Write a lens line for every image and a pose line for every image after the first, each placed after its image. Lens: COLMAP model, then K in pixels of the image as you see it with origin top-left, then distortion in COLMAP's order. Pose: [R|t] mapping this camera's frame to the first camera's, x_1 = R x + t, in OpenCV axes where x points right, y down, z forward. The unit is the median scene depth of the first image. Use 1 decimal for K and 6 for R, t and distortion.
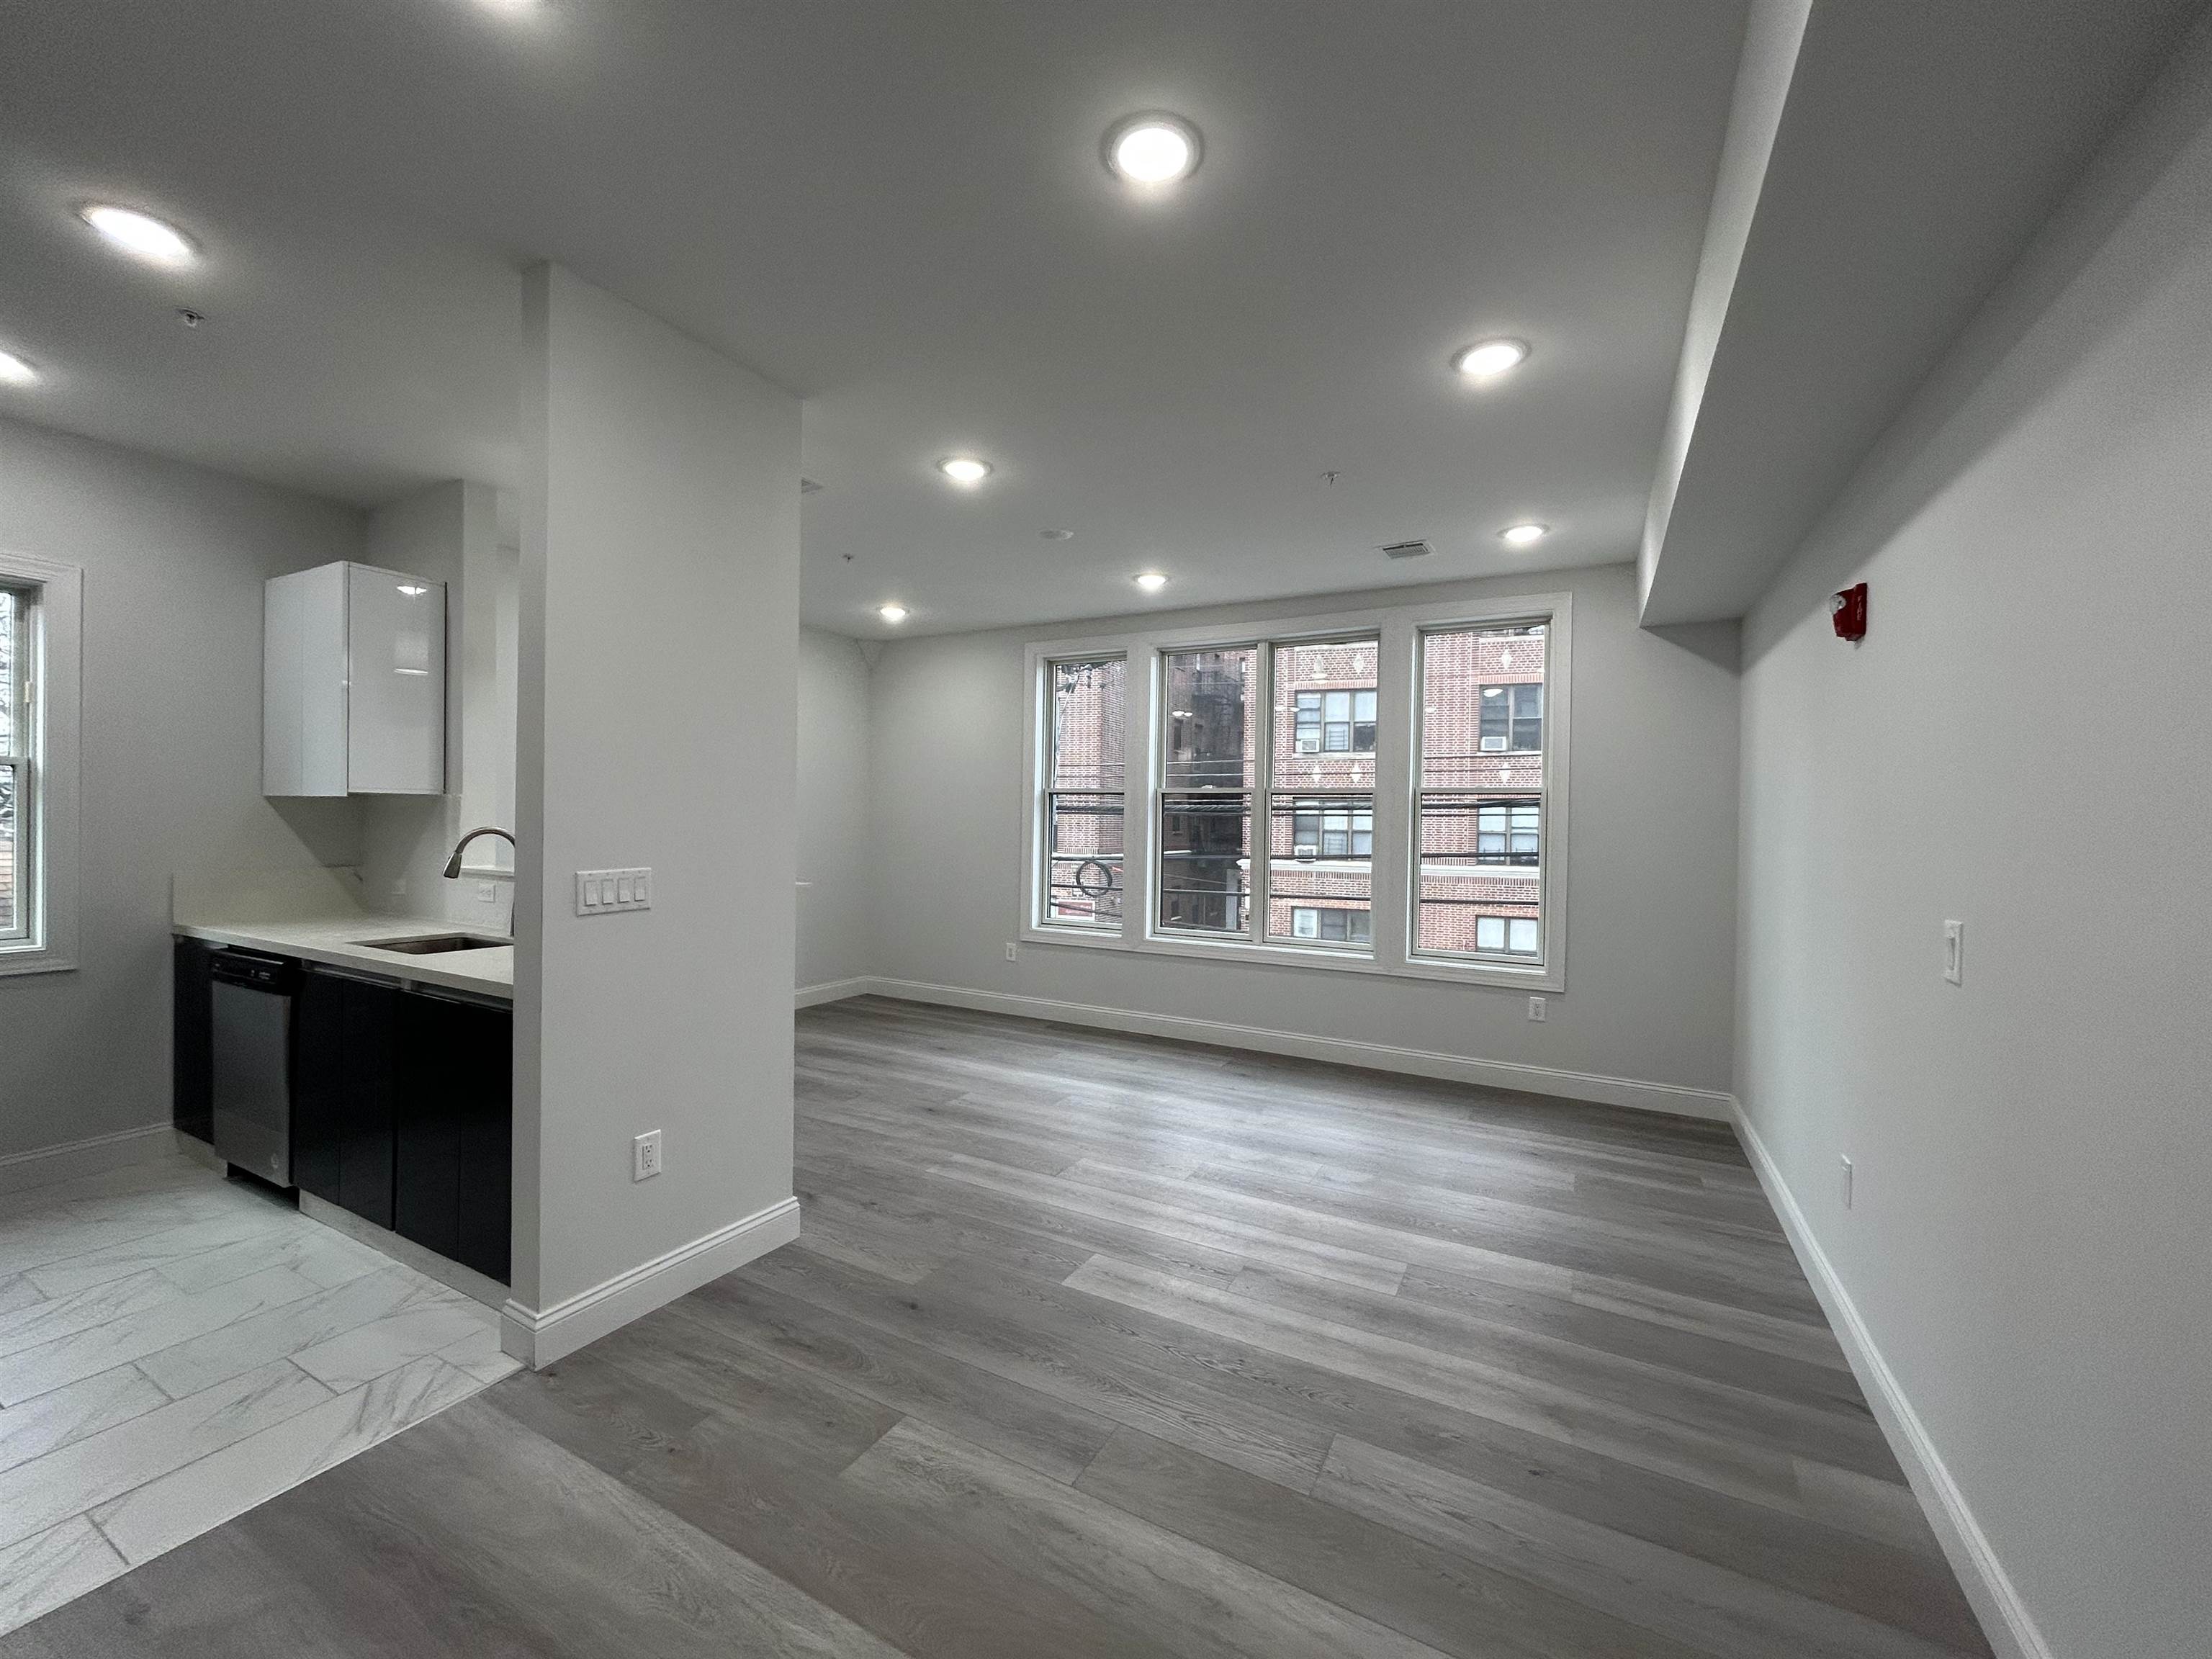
lens RADIAL K [[888.0, 0, 1104.2], [0, 888.0, 829.4], [0, 0, 1]] dist [-0.001010, 0.000268]
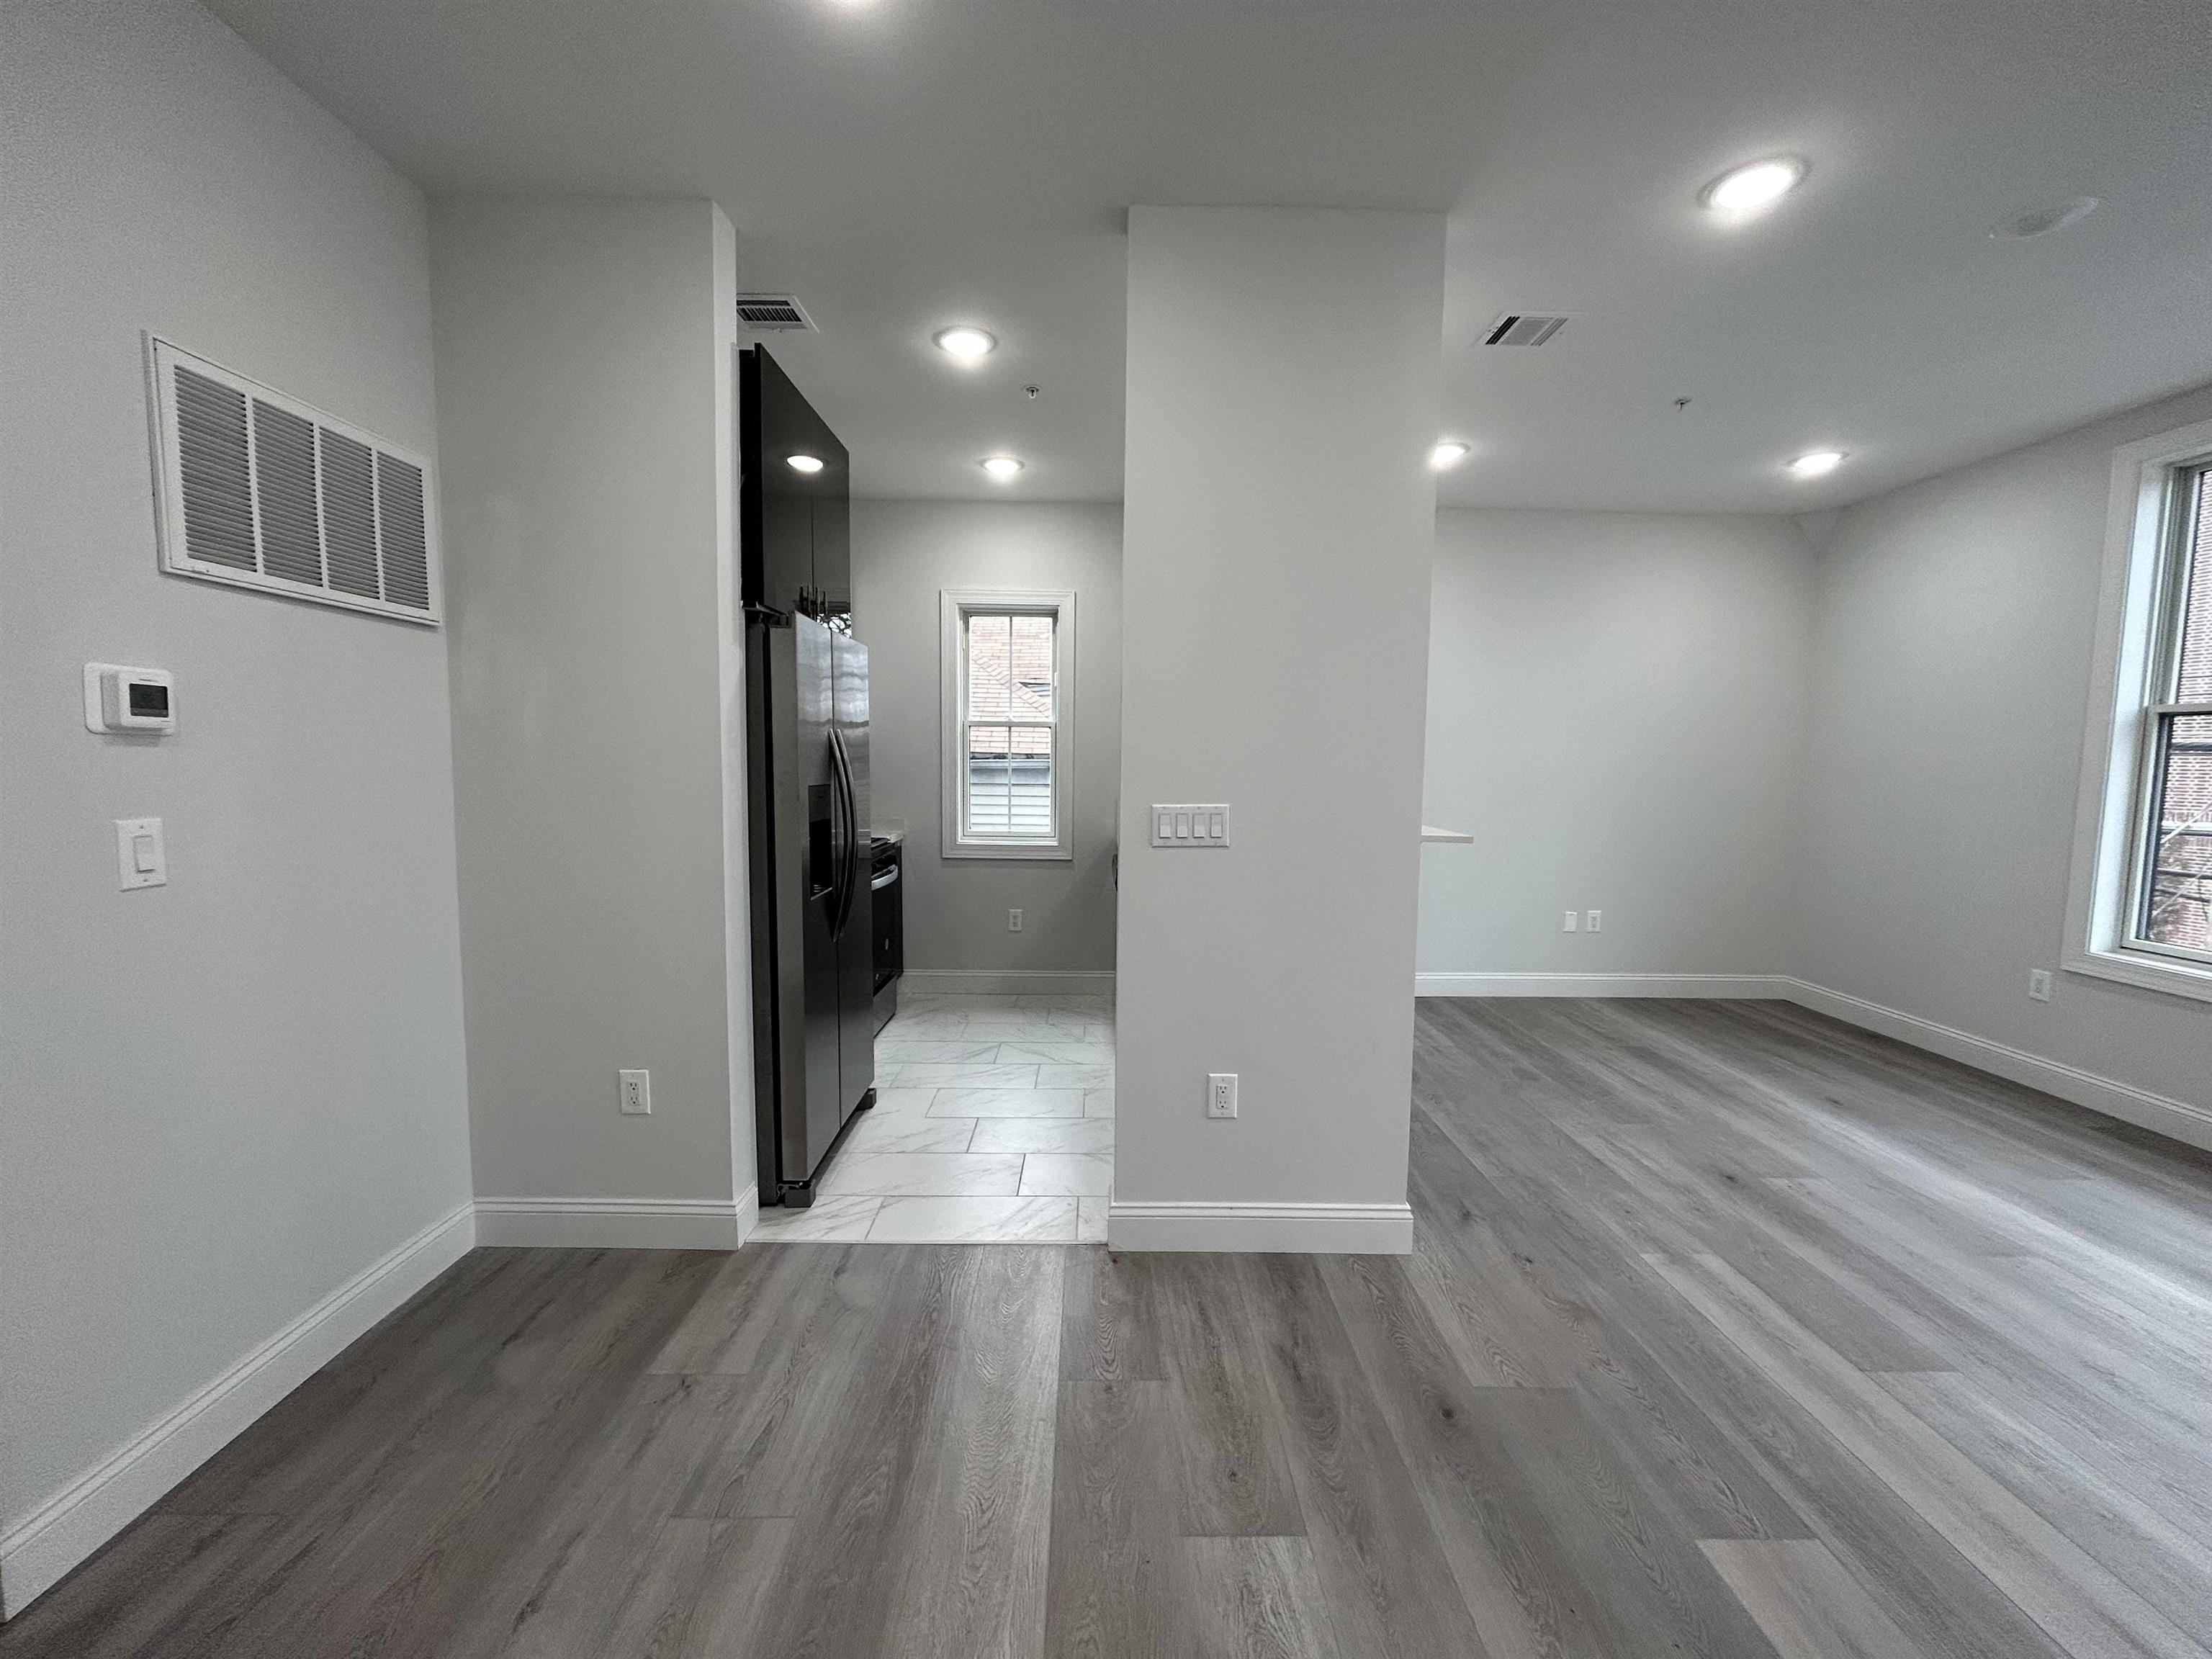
lens RADIAL K [[888.0, 0, 1104.2], [0, 888.0, 829.4], [0, 0, 1]] dist [-0.001010, 0.000268]
pose [[0.486535, 0.061108, -0.871522, 0.181794], [-0.012909, 0.997945, 0.062766, 0.007829], [0.873566, -0.019288, 0.486323, 0.284116]]
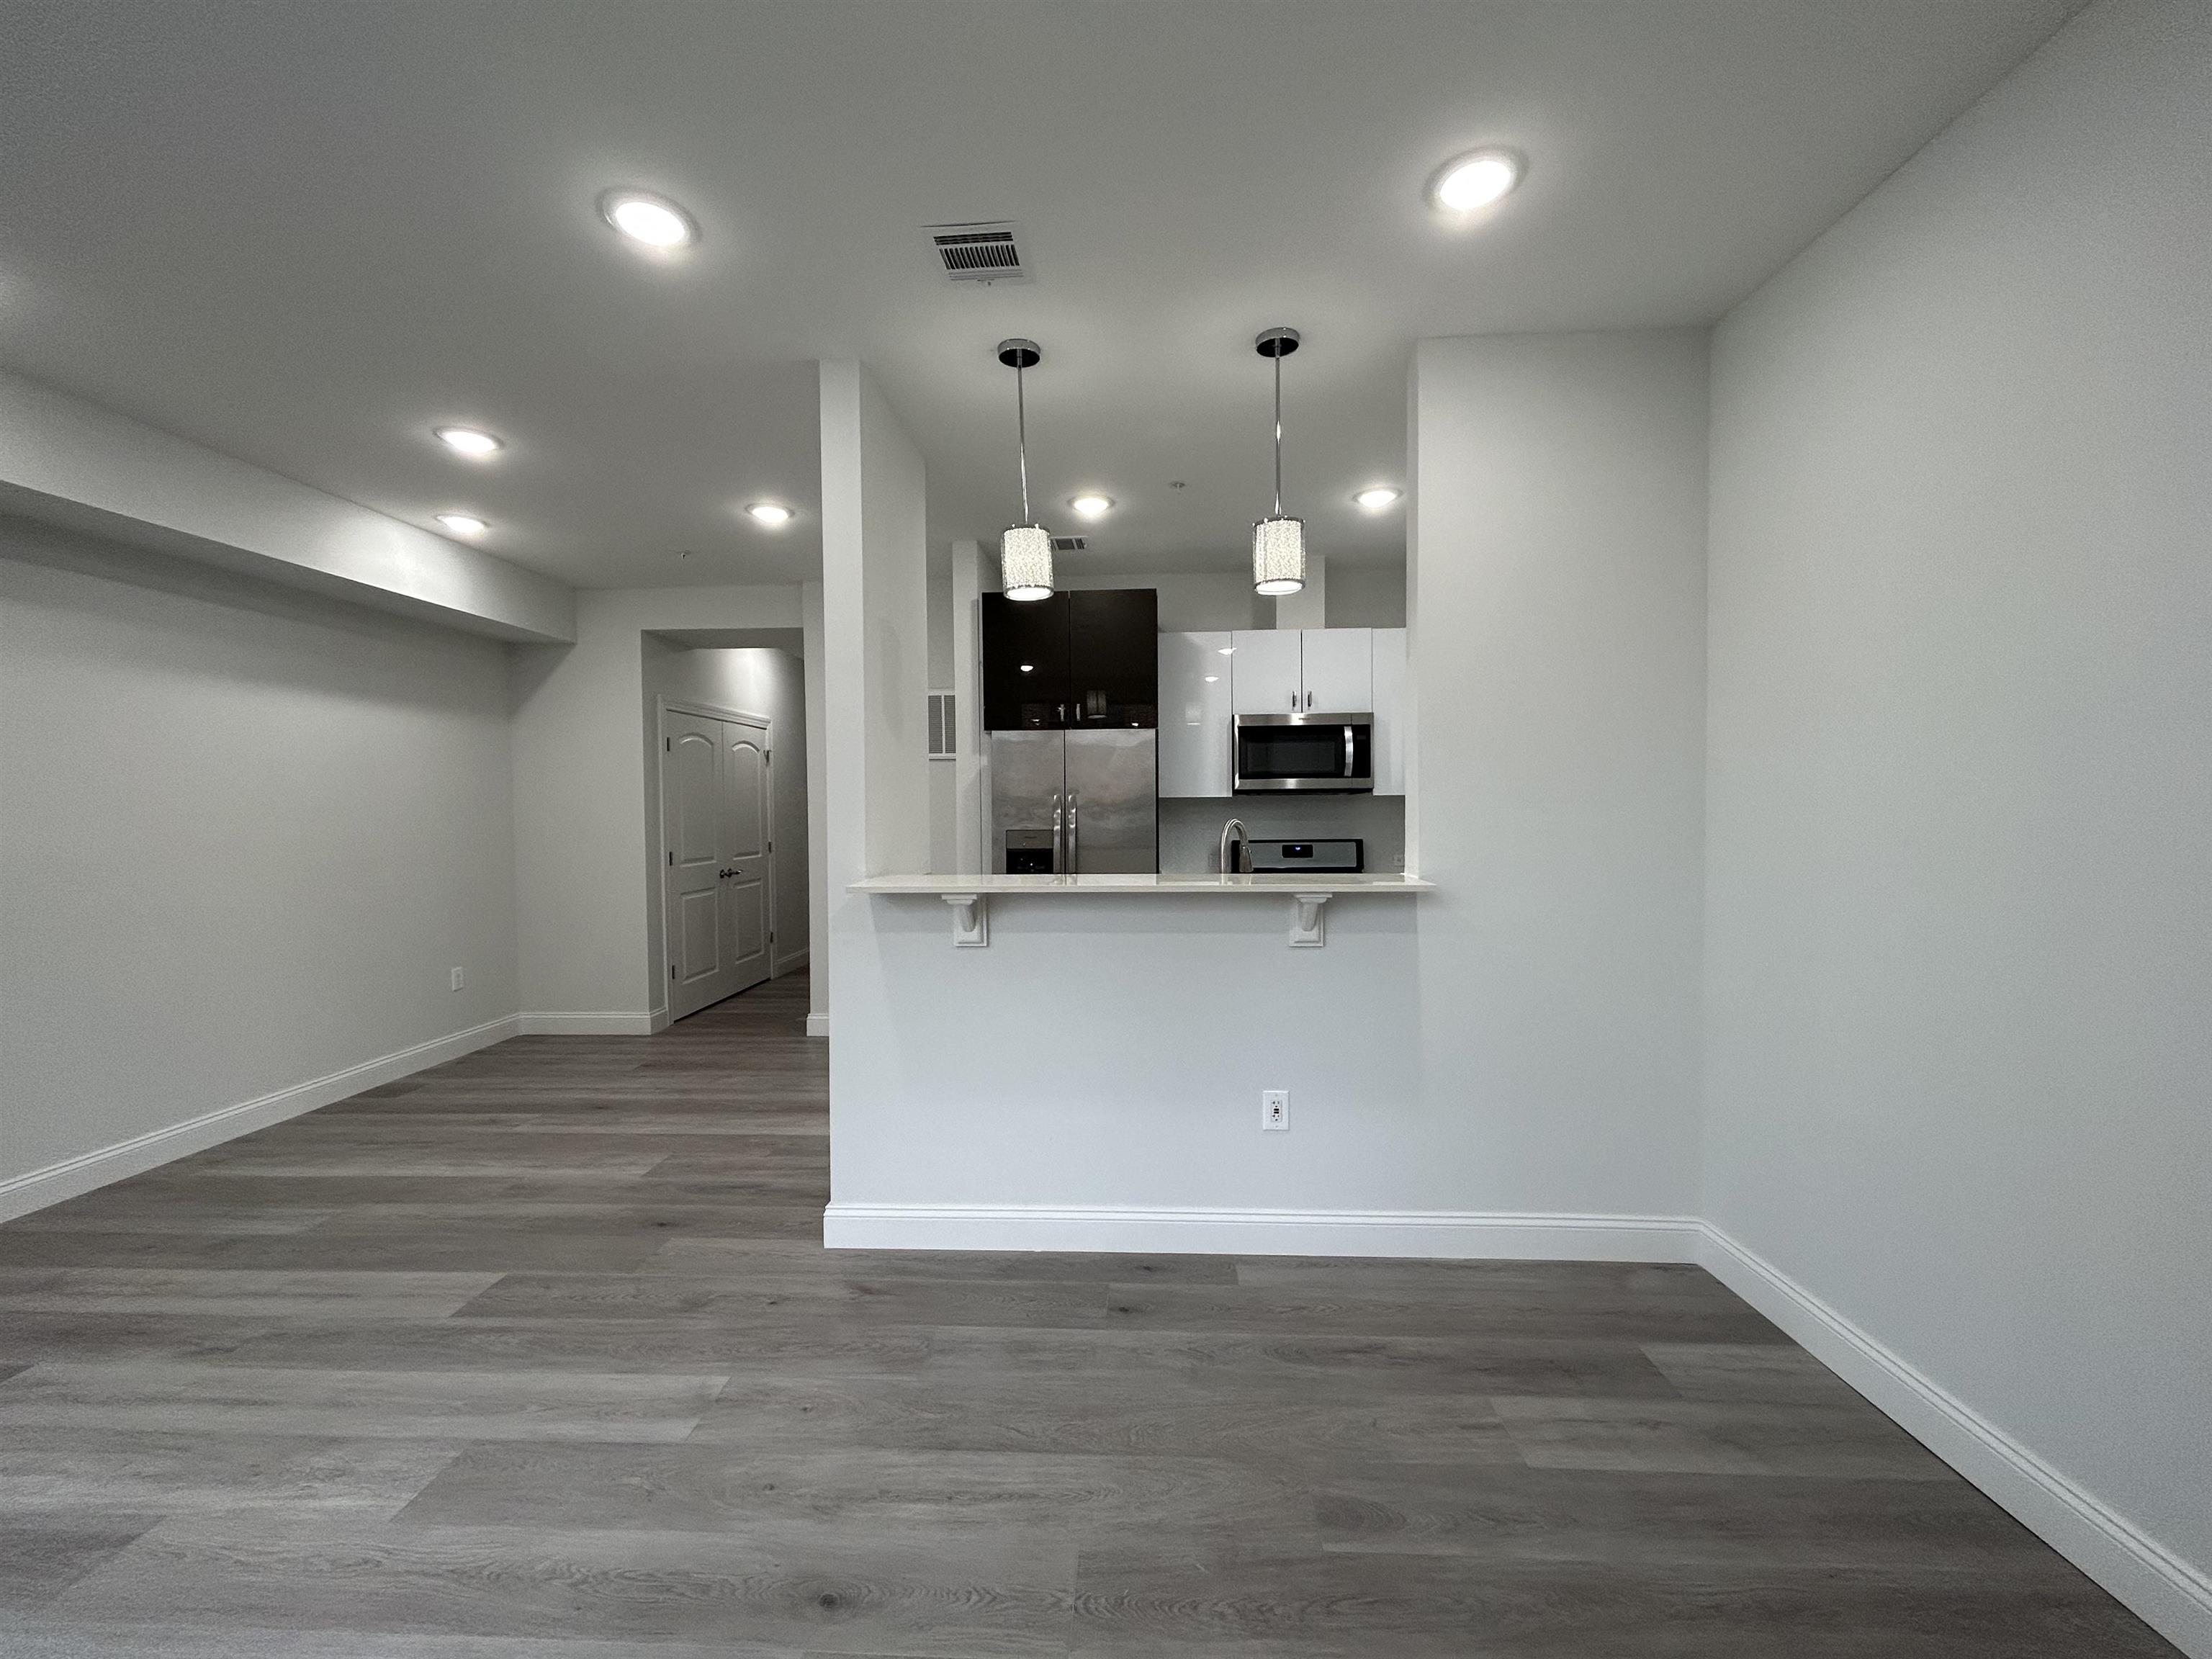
lens RADIAL K [[888.0, 0, 1104.2], [0, 888.0, 829.4], [0, 0, 1]] dist [-0.001010, 0.000268]
pose [[-0.902214, 0.001339, -0.431286, -0.167207], [-0.010345, 0.999640, 0.024744, -0.012335], [0.431164, 0.026786, -0.901876, 1.617195]]
